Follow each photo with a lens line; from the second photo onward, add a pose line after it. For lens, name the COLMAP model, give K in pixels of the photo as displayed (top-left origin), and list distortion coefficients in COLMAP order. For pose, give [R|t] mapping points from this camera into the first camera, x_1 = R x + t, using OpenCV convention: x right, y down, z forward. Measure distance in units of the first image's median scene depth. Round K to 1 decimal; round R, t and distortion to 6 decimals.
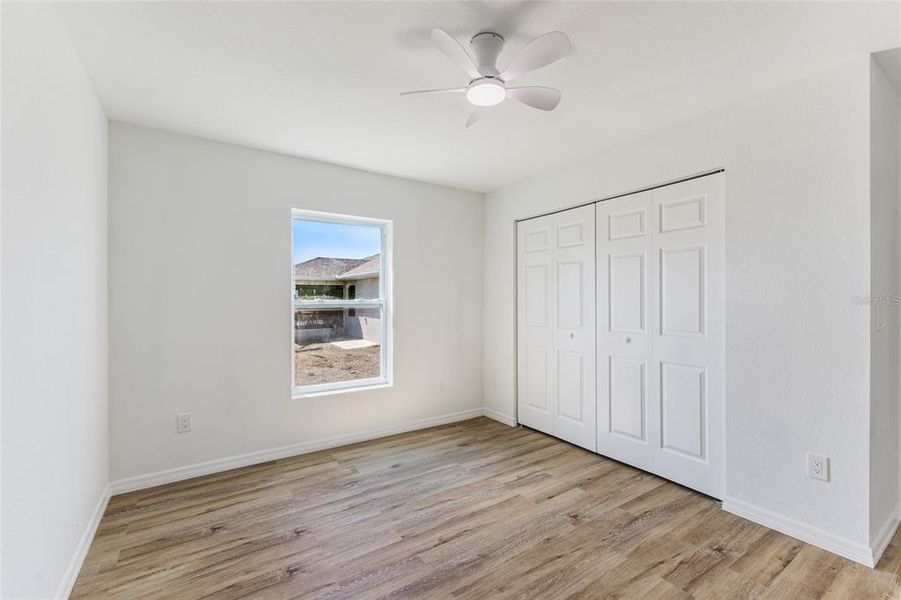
lens RADIAL K [[385.8, 0, 455.9], [0, 385.8, 300.2], [0, 0, 1]] dist [0.010376, -0.002041]
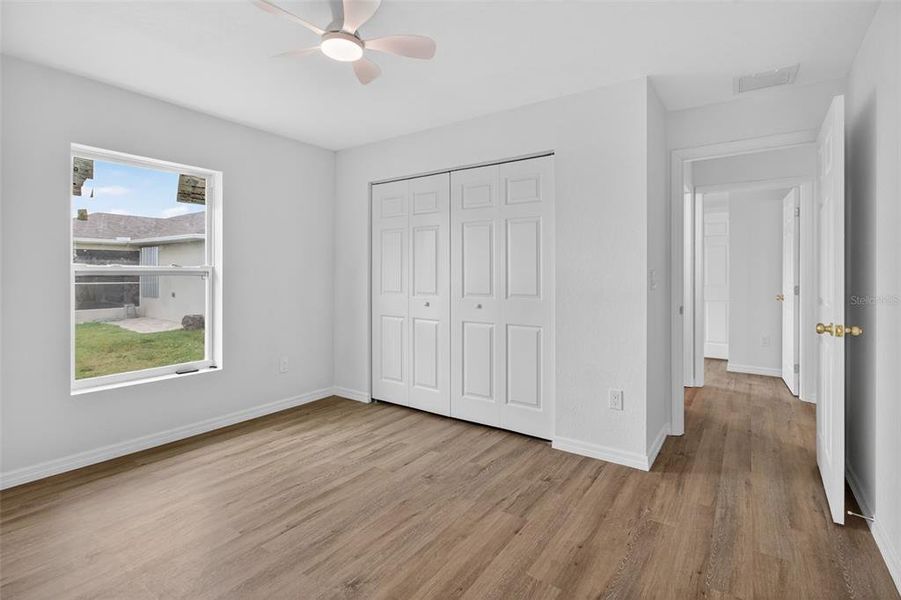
lens RADIAL K [[422.9, 0, 467.5], [0, 422.9, 272.0], [0, 0, 1]] dist [-0.012972, 0.004989]
pose [[0.927297, 0.002311, 0.374319, -0.017688], [-0.001886, 0.999997, -0.001501, 0.018777], [-0.374321, 0.000686, 0.927299, -0.068370]]
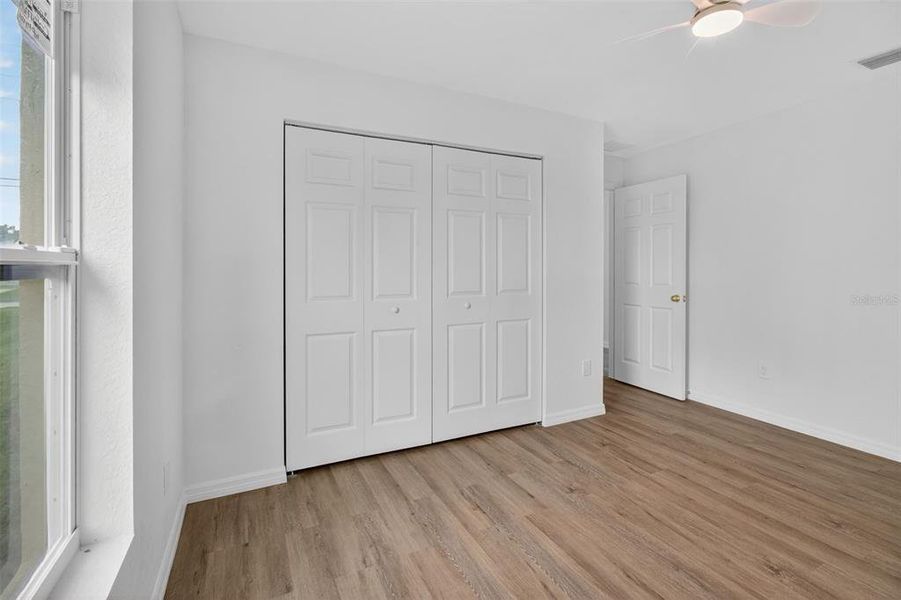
lens RADIAL K [[422.9, 0, 456.5], [0, 422.9, 273.2], [0, 0, 1]] dist [-0.012972, 0.004989]
pose [[0.134875, -0.012033, 0.990789, -0.720562], [0.003666, 0.999925, 0.011645, 0.018271], [-0.990856, 0.002061, 0.134910, 1.108282]]
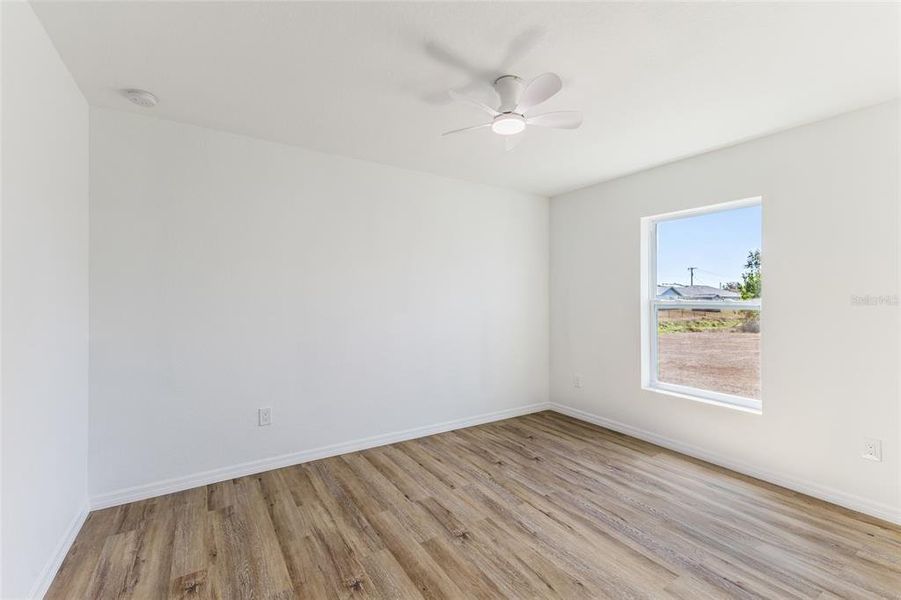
lens RADIAL K [[385.8, 0, 450.5], [0, 385.8, 299.8], [0, 0, 1]] dist [0.010376, -0.002041]
pose [[-0.025409, 0.007177, -0.999651, 0.958544], [-0.005992, 0.999955, 0.007331, -0.006417], [0.999659, 0.006176, -0.025365, 0.648610]]
